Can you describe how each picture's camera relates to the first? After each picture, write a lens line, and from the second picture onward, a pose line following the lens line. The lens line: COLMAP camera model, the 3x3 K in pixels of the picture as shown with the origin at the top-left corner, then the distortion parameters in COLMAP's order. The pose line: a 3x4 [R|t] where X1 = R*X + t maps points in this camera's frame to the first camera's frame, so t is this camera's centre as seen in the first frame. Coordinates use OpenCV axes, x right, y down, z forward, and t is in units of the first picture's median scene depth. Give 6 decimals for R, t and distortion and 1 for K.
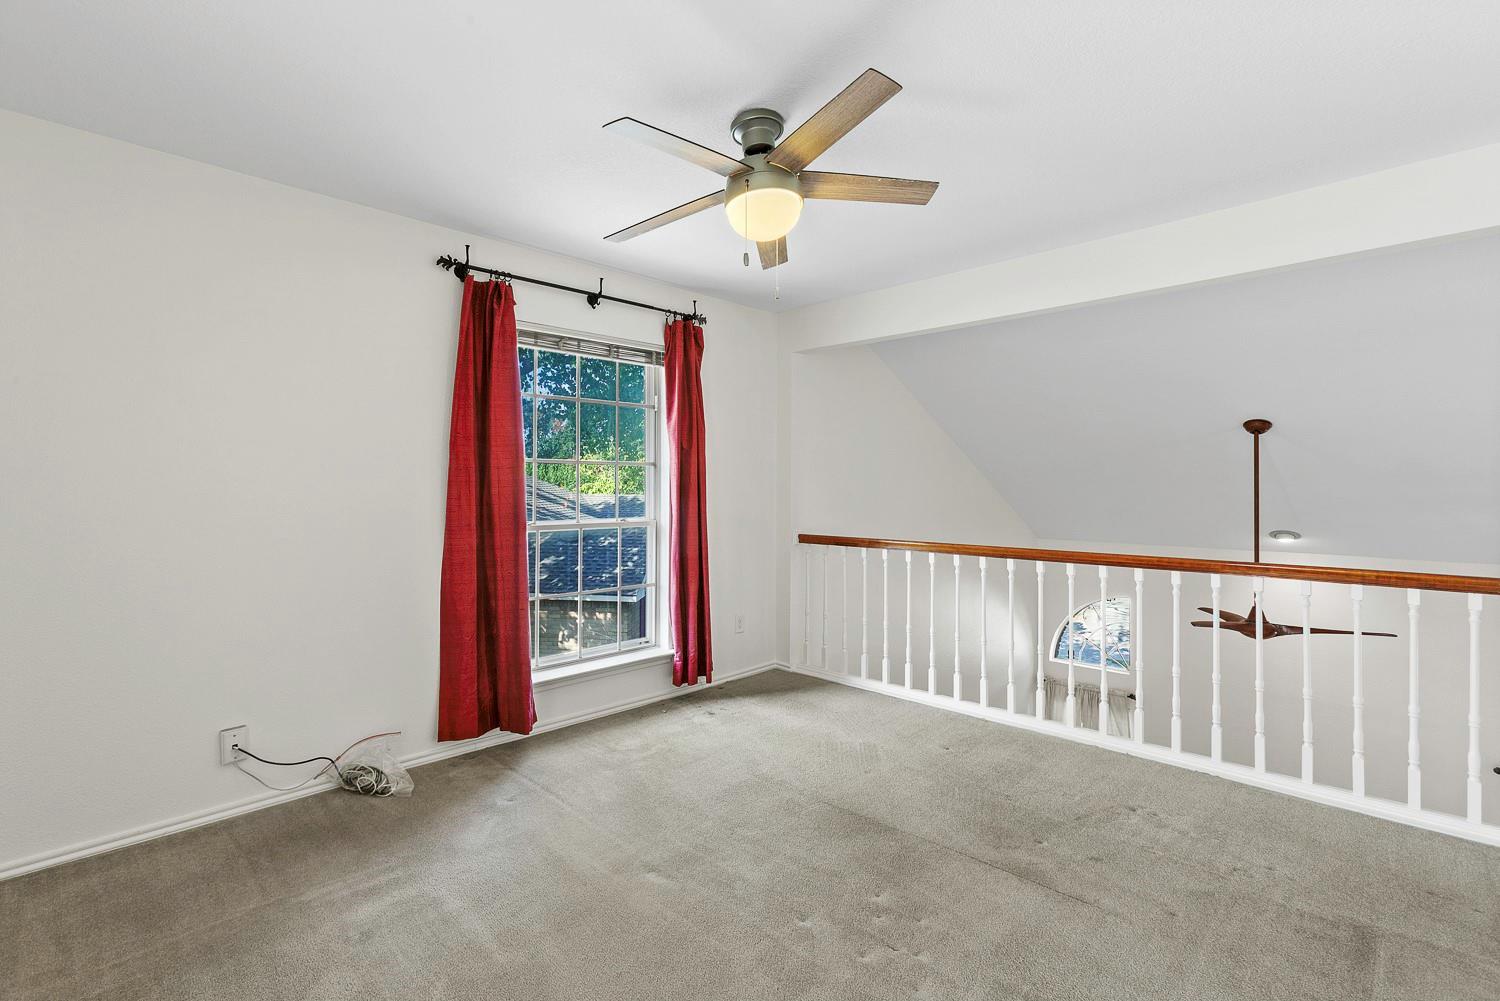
lens RADIAL K [[710.0, 0, 747.3], [0, 710.0, 491.9], [0, 0, 1]] dist [-0.004276, -0.000489]
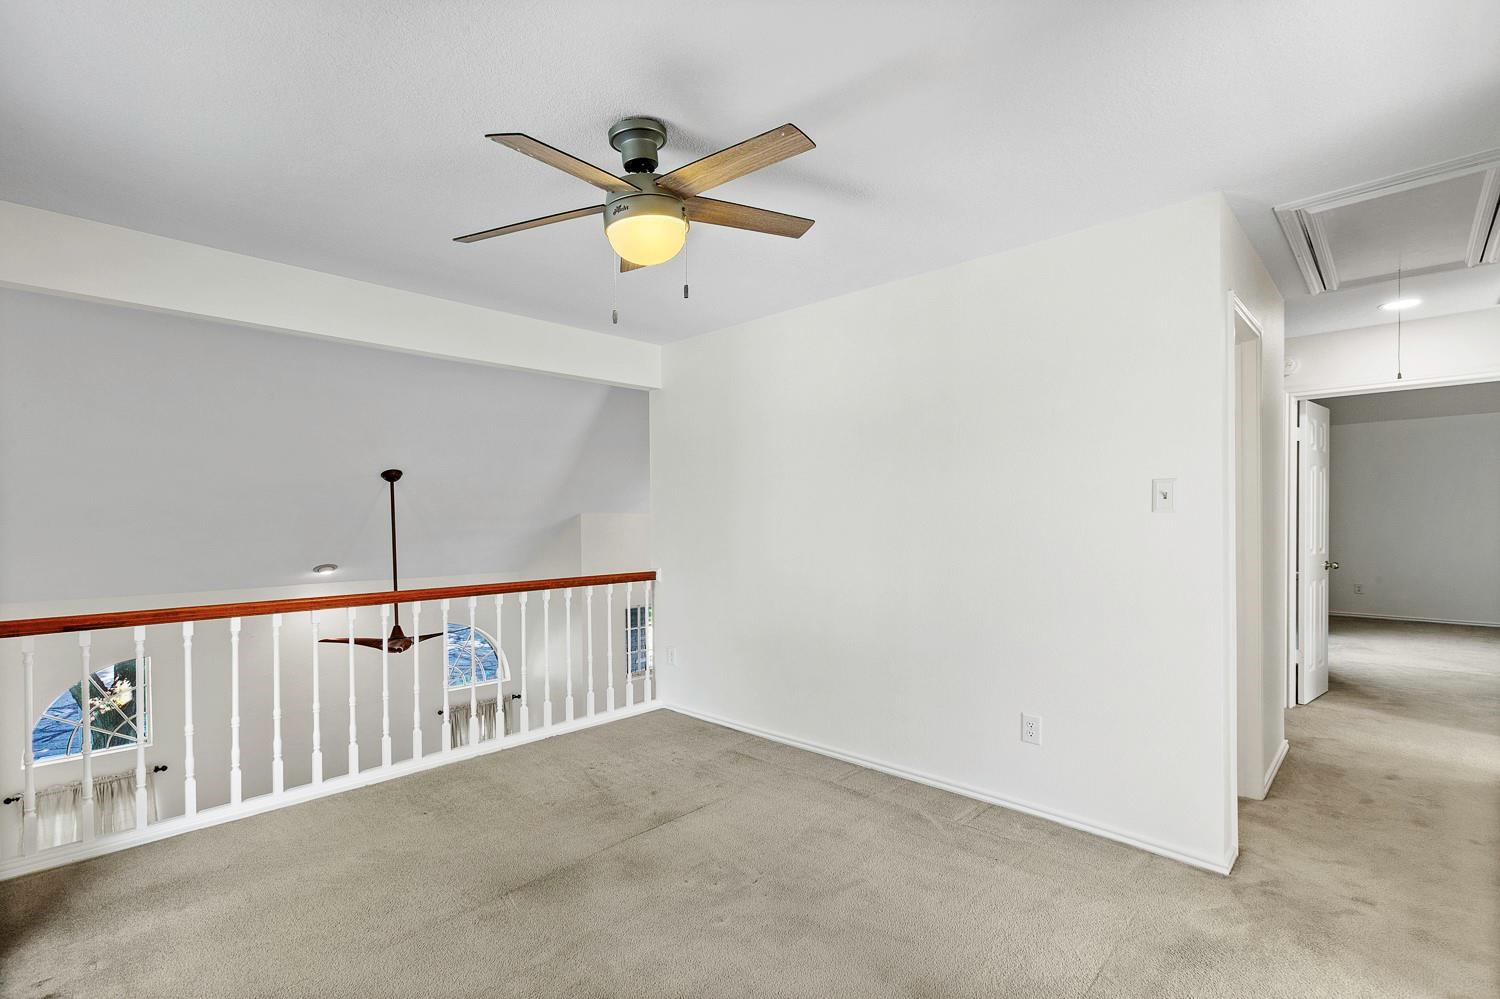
lens RADIAL K [[680.1, 0, 736.8], [0, 680.1, 514.5], [0, 0, 1]] dist [-0.004732, 0.000023]
pose [[-0.010132, 0.007157, 0.999923, -0.579729], [0.021035, 0.999755, -0.006942, -0.007664], [-0.999727, 0.020963, -0.010280, 0.580107]]
